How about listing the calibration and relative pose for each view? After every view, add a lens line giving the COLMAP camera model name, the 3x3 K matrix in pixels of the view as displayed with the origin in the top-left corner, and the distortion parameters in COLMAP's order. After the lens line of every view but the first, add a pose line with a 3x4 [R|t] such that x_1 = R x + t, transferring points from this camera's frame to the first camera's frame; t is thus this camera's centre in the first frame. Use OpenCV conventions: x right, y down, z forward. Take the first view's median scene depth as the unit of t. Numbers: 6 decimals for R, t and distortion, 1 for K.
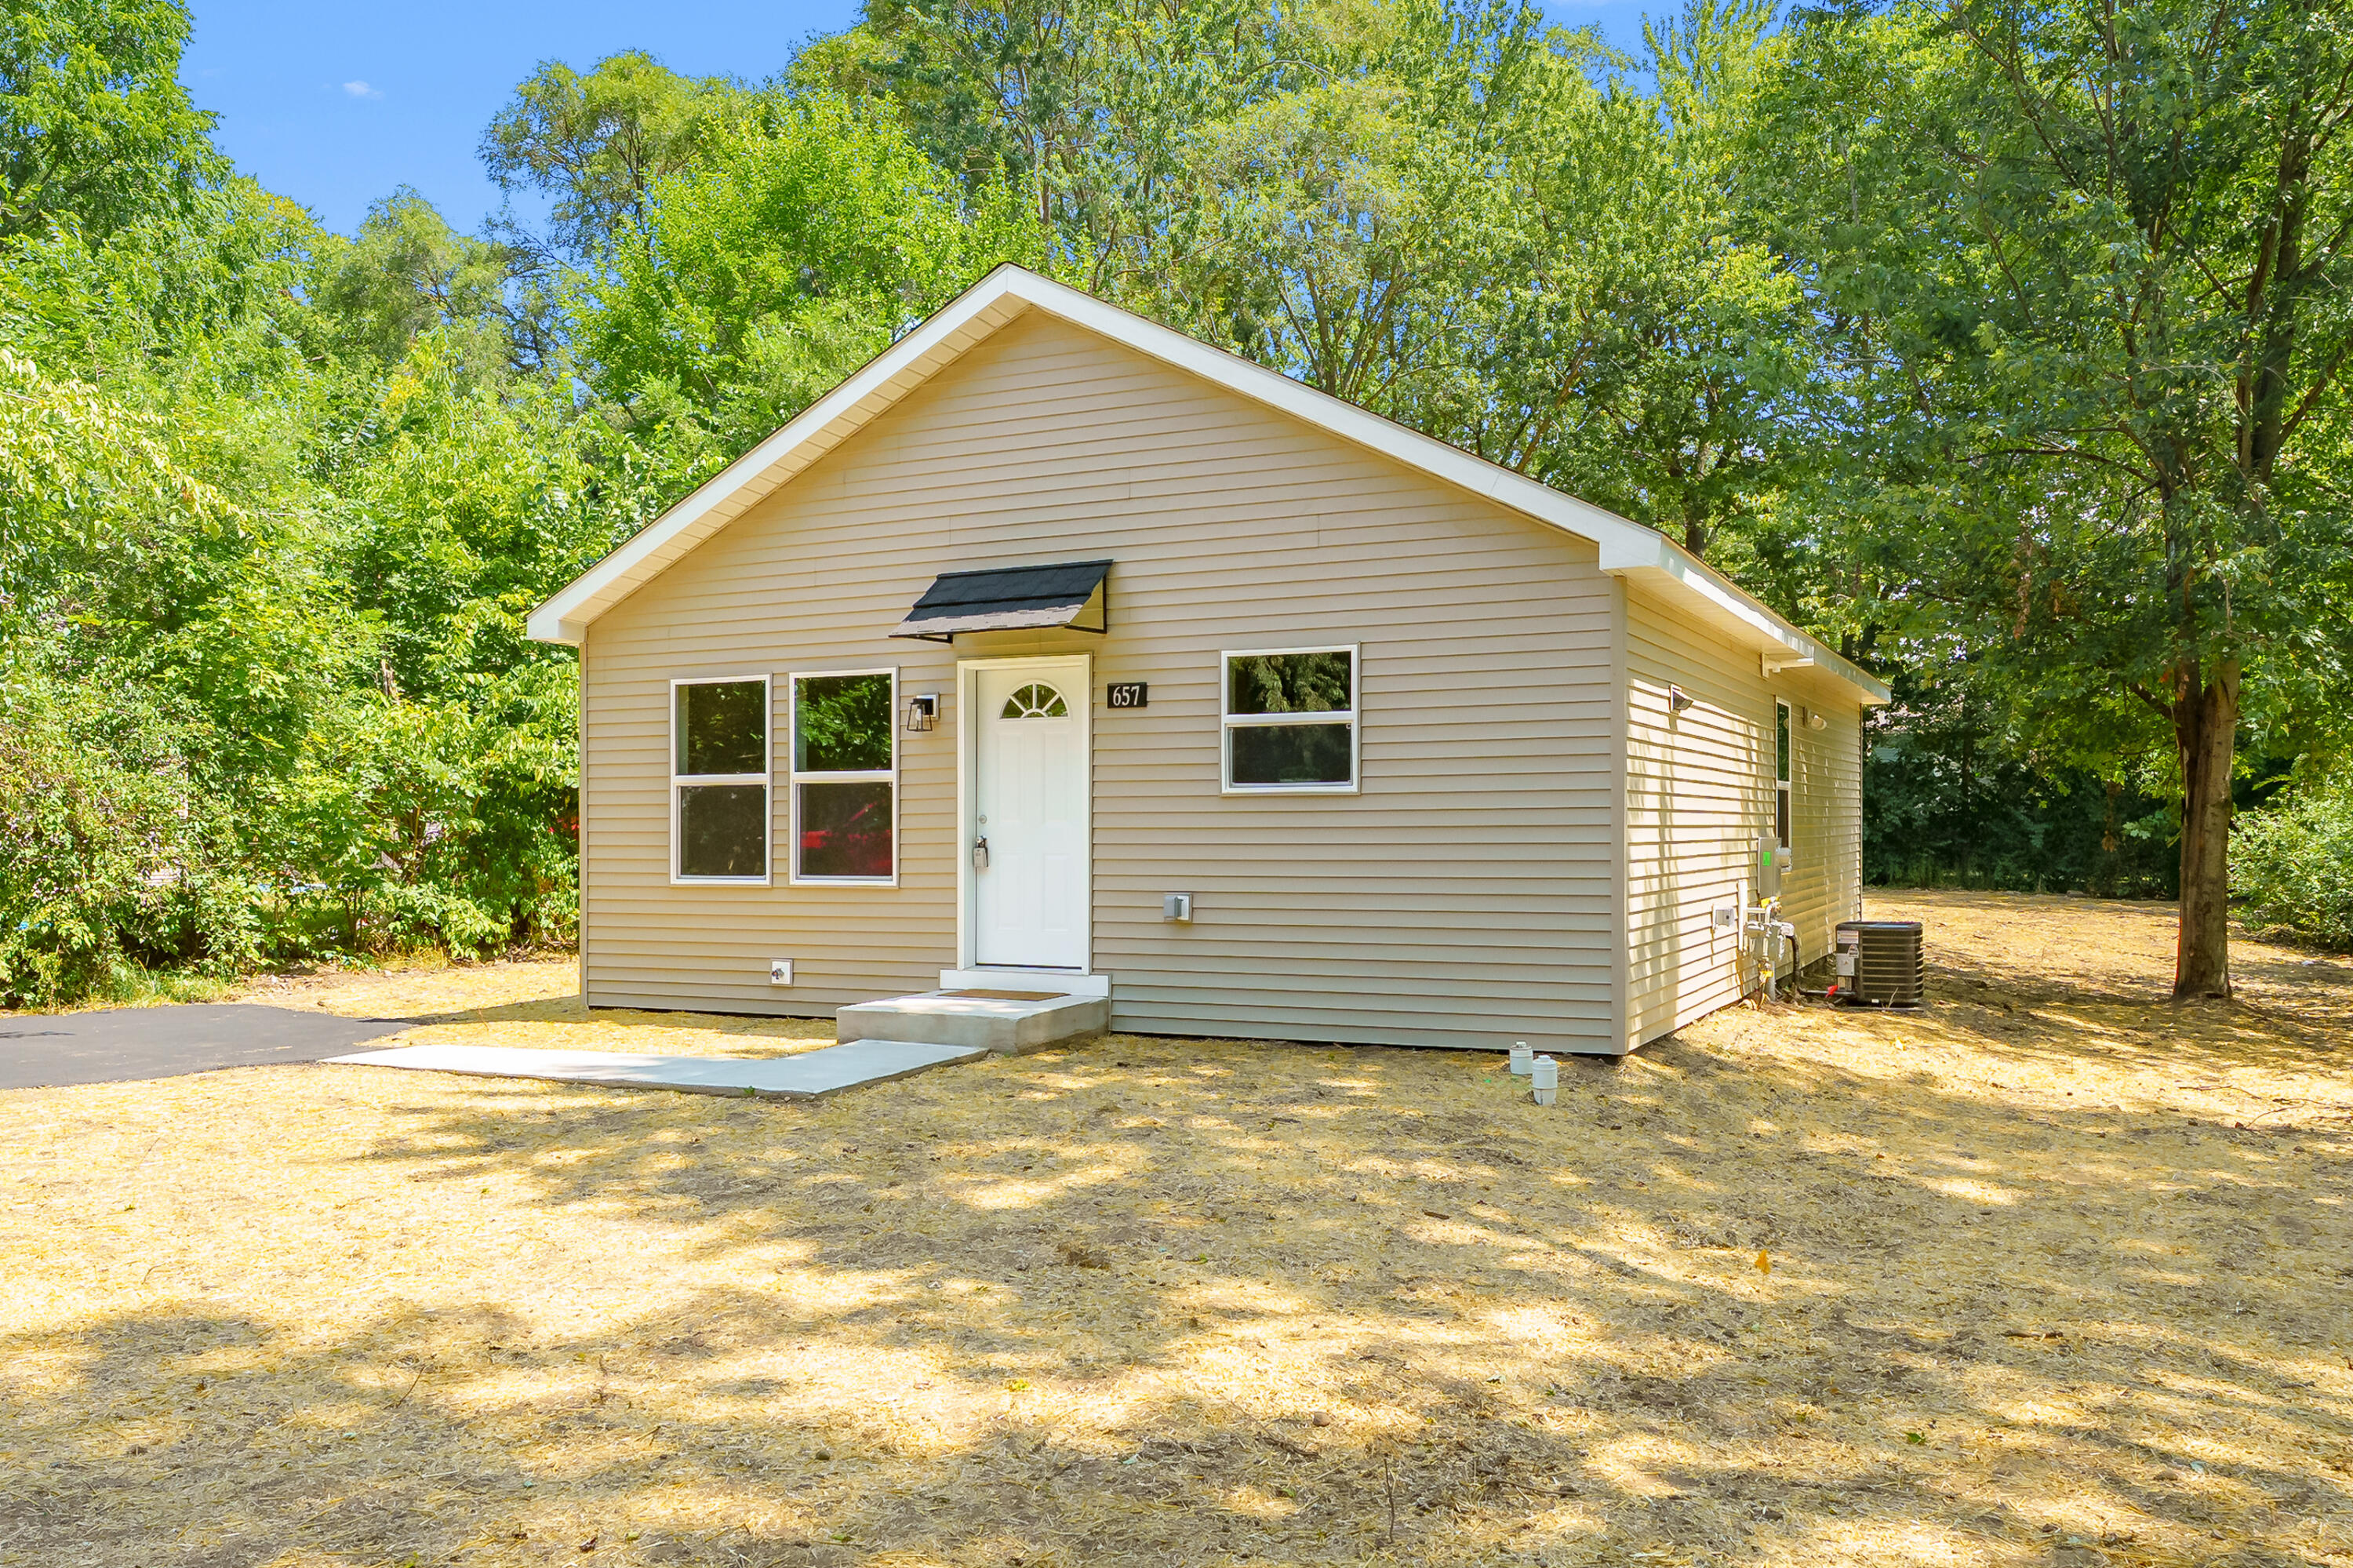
lens RADIAL K [[1876.5, 0, 1146.0], [0, 1876.5, 846.3], [0, 0, 1]] dist [-0.029595, 0.003038]
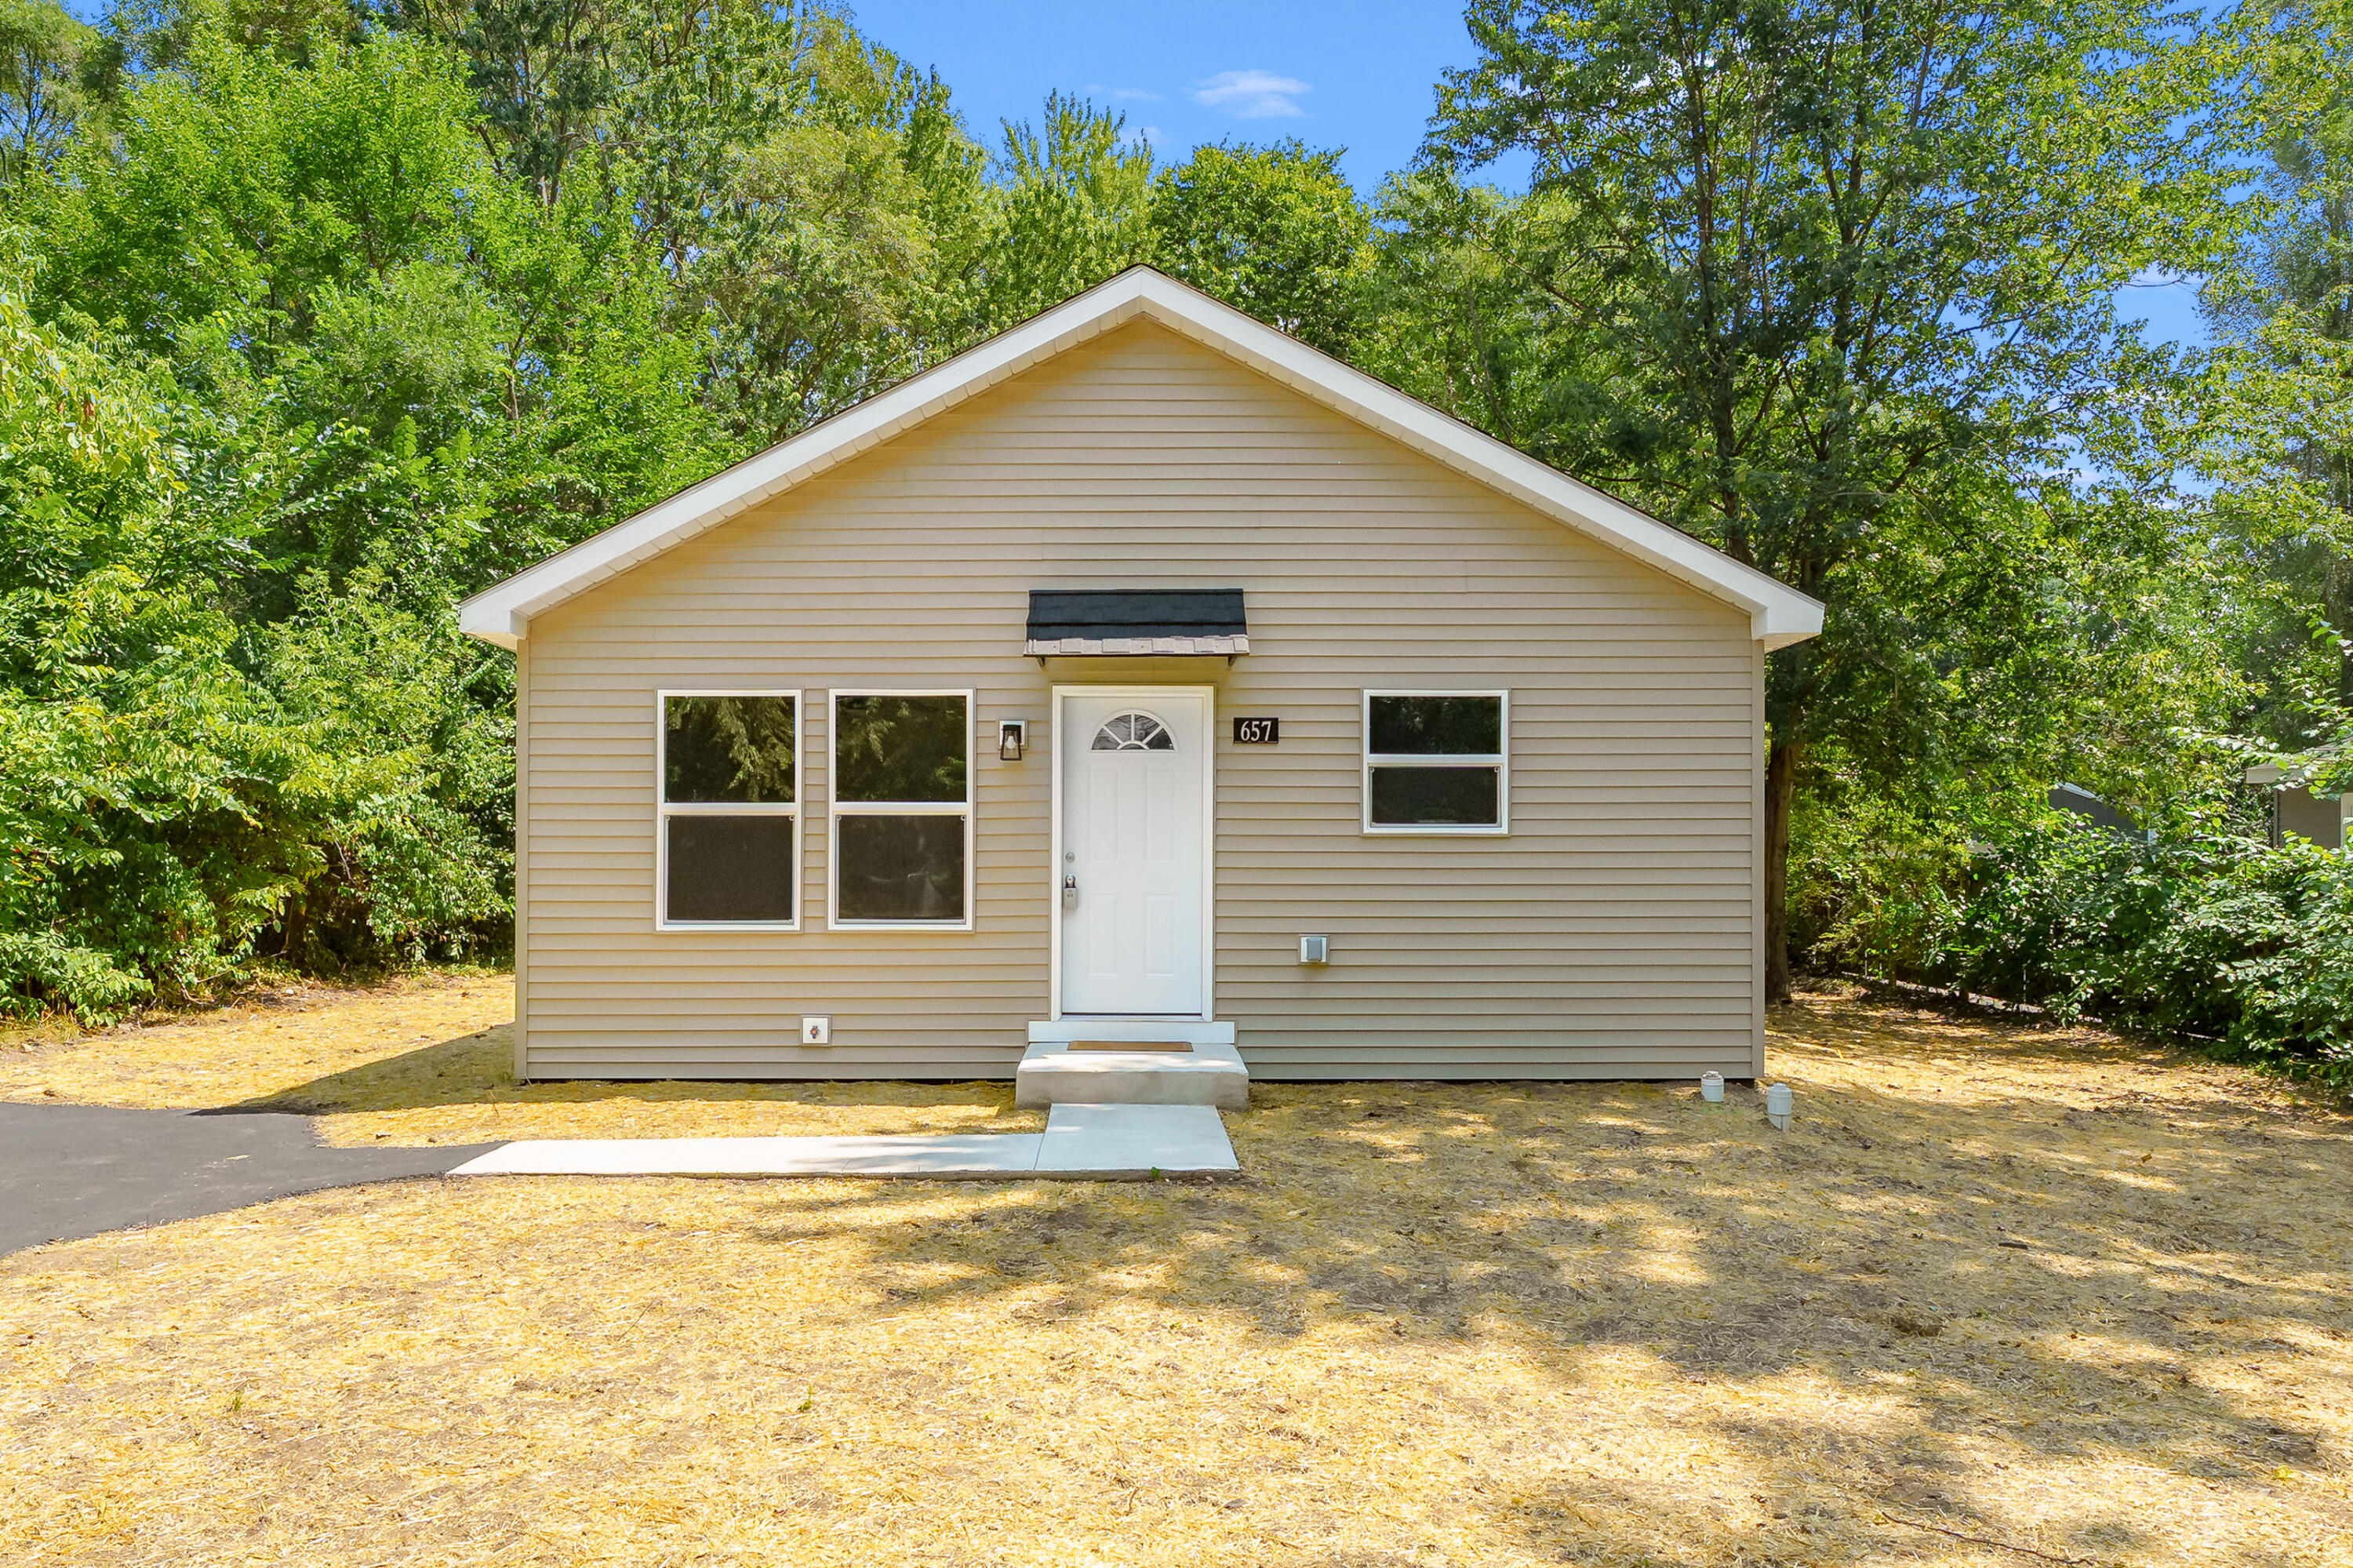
lens RADIAL K [[1736.4, 0, 1149.3], [0, 1736.4, 854.2], [0, 0, 1]] dist [-0.000706, -0.009853]
pose [[0.897602, 0.005934, 0.440768, -0.435134], [-0.000967, 0.999934, -0.011492, -0.006127], [-0.440807, 0.009889, 0.897548, 0.212381]]
